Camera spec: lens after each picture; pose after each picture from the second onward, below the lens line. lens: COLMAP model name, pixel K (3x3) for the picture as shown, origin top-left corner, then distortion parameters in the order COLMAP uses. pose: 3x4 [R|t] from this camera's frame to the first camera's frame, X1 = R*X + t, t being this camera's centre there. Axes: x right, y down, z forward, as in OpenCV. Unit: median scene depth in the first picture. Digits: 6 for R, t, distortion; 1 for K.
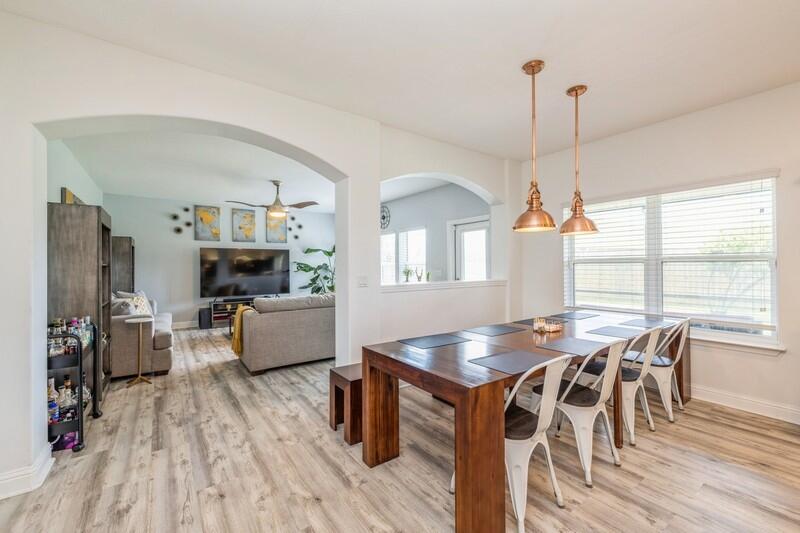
lens RADIAL K [[336.6, 0, 399.5], [0, 336.6, 264.6], [0, 0, 1]] dist [0.000576, 0.001138]
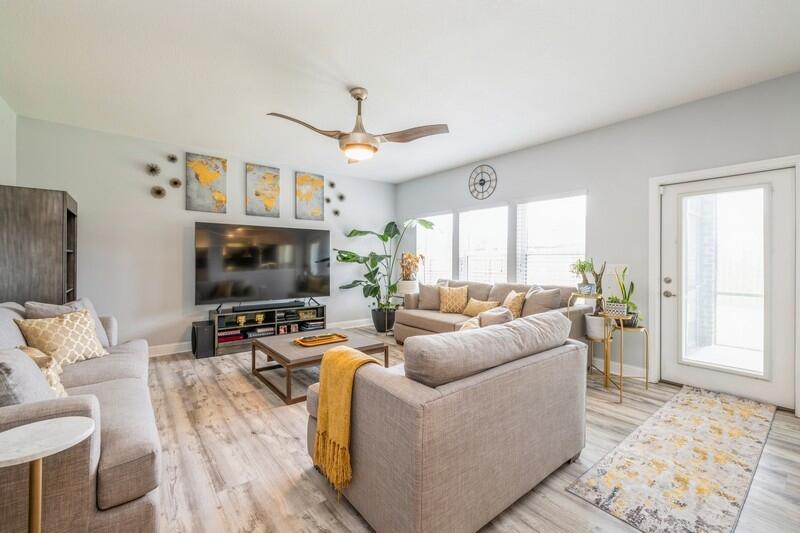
lens RADIAL K [[336.6, 0, 397.6], [0, 336.6, 260.7], [0, 0, 1]] dist [0.000576, 0.001138]
pose [[0.998396, 0.011902, 0.055344, -0.267172], [-0.012329, 0.999897, 0.007380, 0.010683], [-0.055250, -0.008051, 0.998440, 0.382244]]
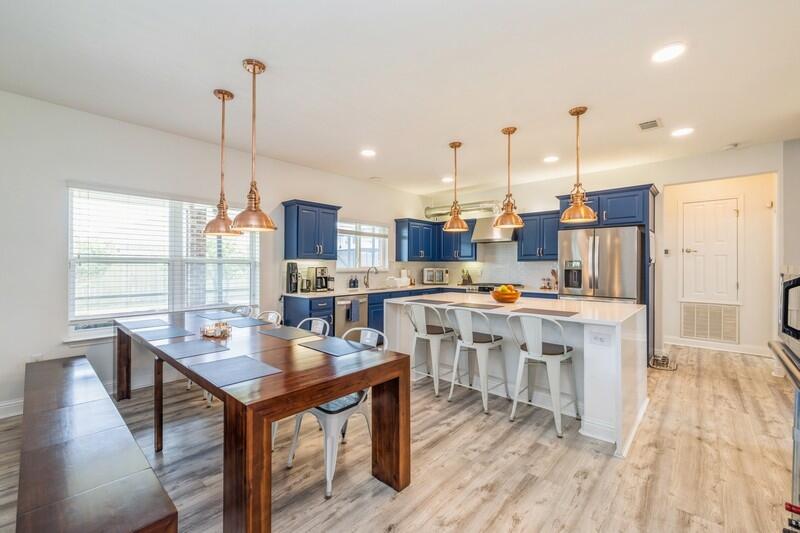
lens RADIAL K [[336.6, 0, 399.2], [0, 336.6, 264.5], [0, 0, 1]] dist [0.000576, 0.001138]
pose [[-0.217211, 0.008083, 0.976091, -0.229552], [-0.007052, 0.999927, -0.009849, 0.001799], [-0.976099, -0.009023, -0.217138, 0.274354]]
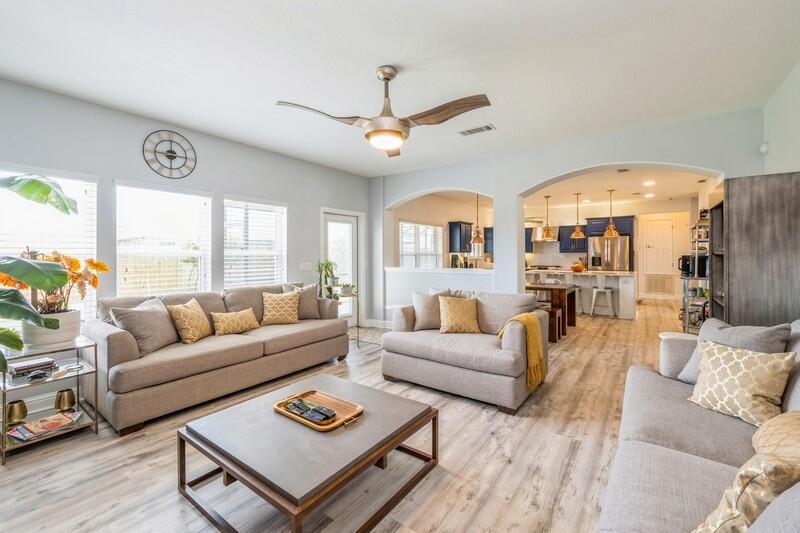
lens RADIAL K [[336.6, 0, 400.9], [0, 336.6, 253.7], [0, 0, 1]] dist [0.000576, 0.001138]
pose [[-0.314859, 0.010816, 0.949077, -0.647680], [-0.000038, 0.999935, -0.011409, 0.004542], [-0.949139, -0.003628, -0.314838, 0.913030]]
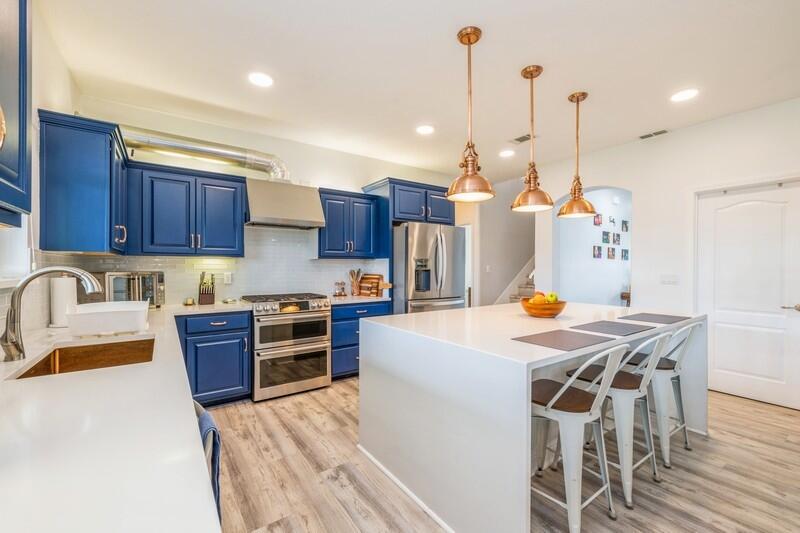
lens RADIAL K [[336.6, 0, 397.3], [0, 336.6, 270.5], [0, 0, 1]] dist [0.000576, 0.001138]
pose [[-0.999965, 0.007763, 0.003022, 0.368097], [0.007792, 0.999922, 0.009721, -0.000963], [-0.002946, 0.009744, -0.999948, 0.359881]]
